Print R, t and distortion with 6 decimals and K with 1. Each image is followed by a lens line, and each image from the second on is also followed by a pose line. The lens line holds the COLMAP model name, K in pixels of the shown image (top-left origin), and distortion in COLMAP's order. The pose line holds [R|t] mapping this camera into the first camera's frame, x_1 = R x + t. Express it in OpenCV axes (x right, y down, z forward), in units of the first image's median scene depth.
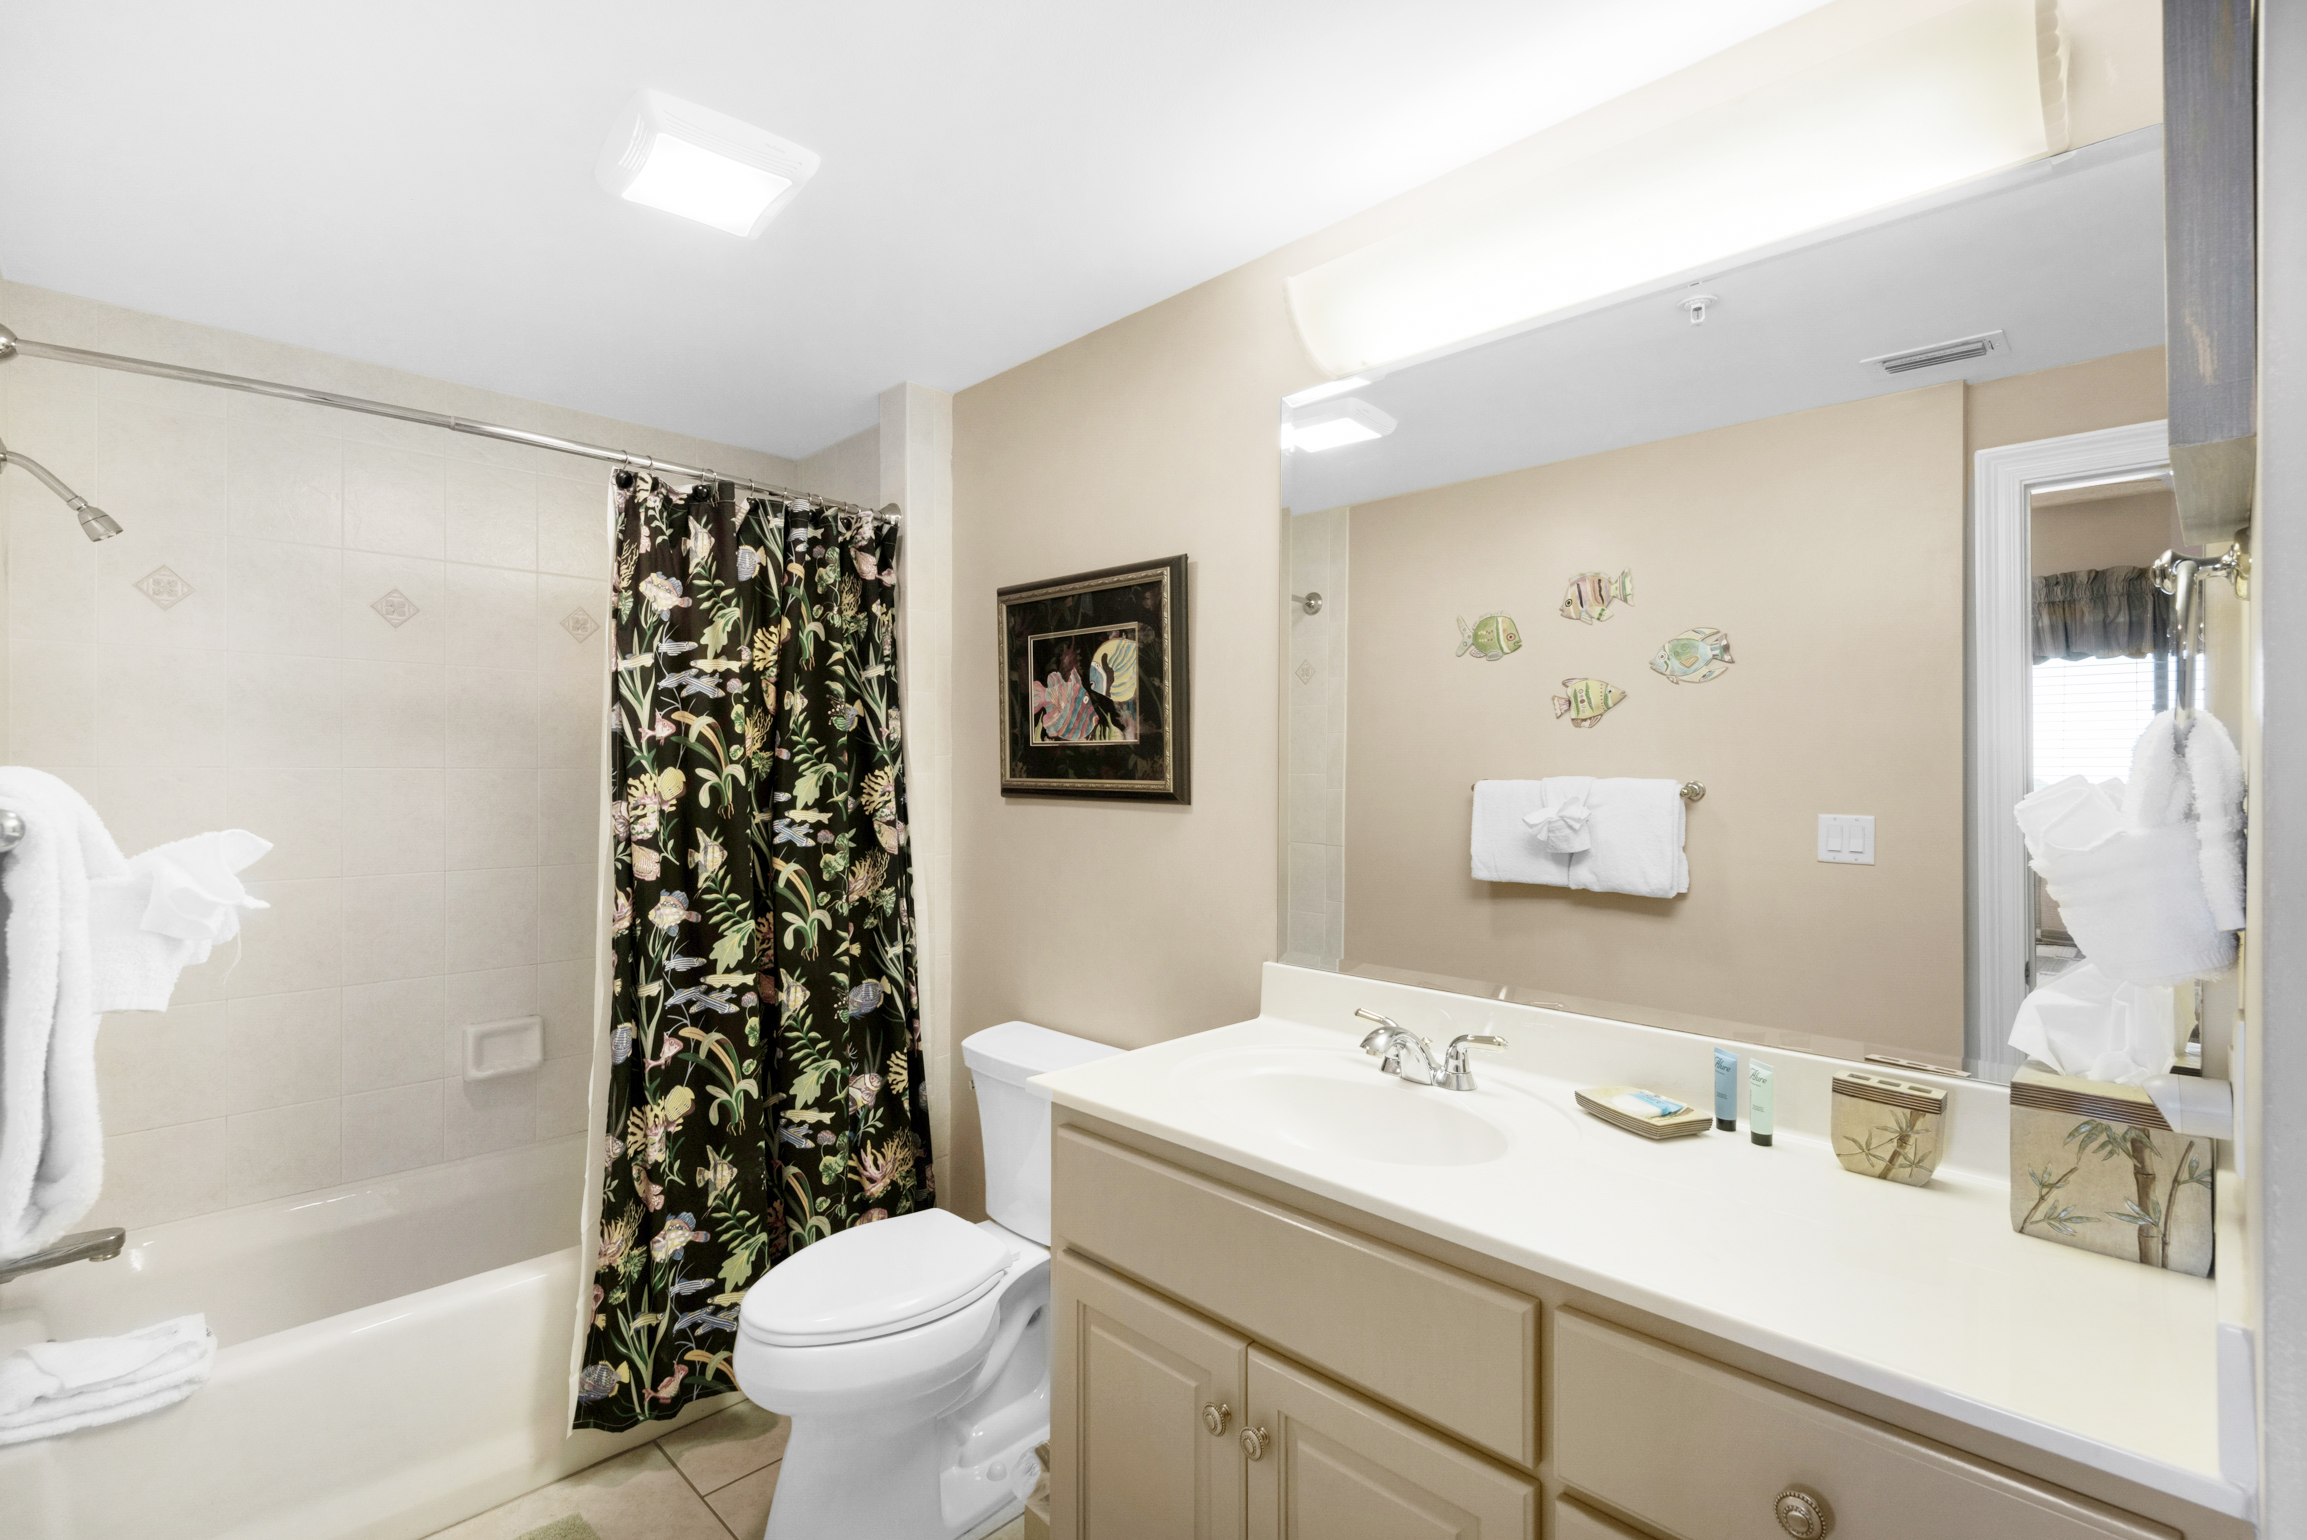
lens RADIAL K [[1060.2, 0, 1153.5], [0, 1060.2, 770.0], [0, 0, 1]] dist [0.030335, -0.025276]
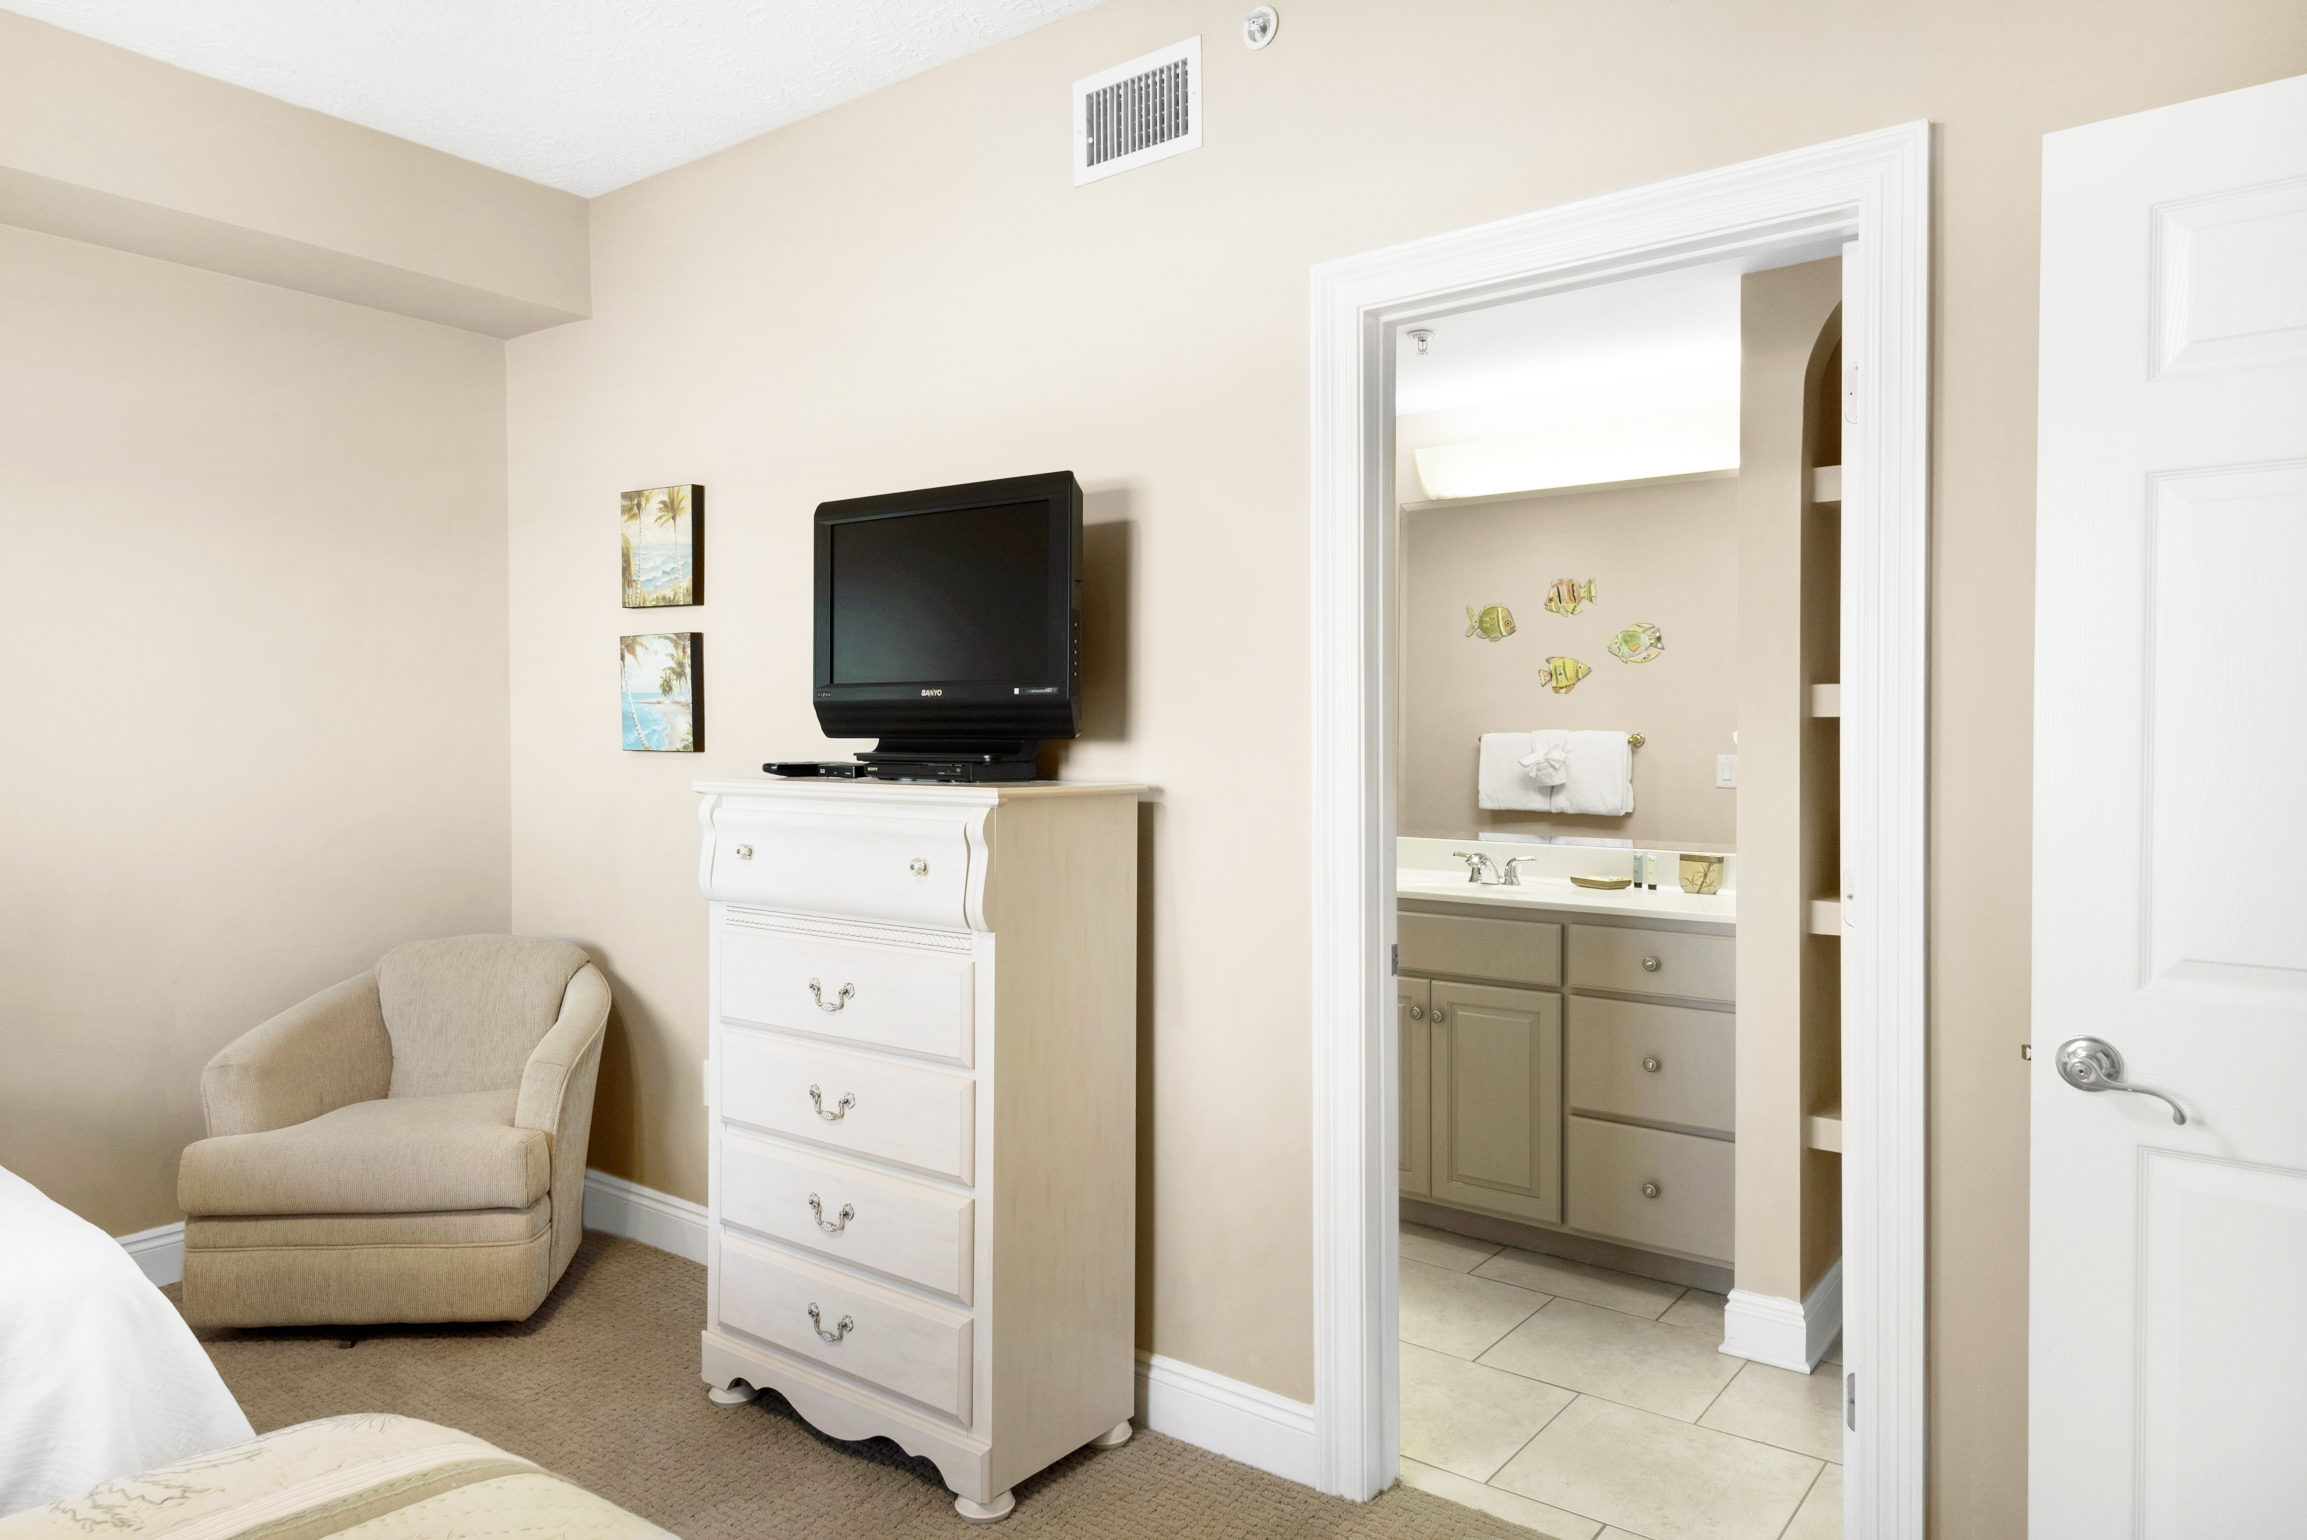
lens RADIAL K [[1453.4, 0, 1149.3], [0, 1453.4, 742.2], [0, 0, 1]] dist [0.005197, -0.000207]
pose [[0.991875, 0.000615, 0.127213, -0.357992], [-0.001440, 0.999979, 0.006392, 0.011107], [-0.127207, -0.006523, 0.991855, -0.782176]]
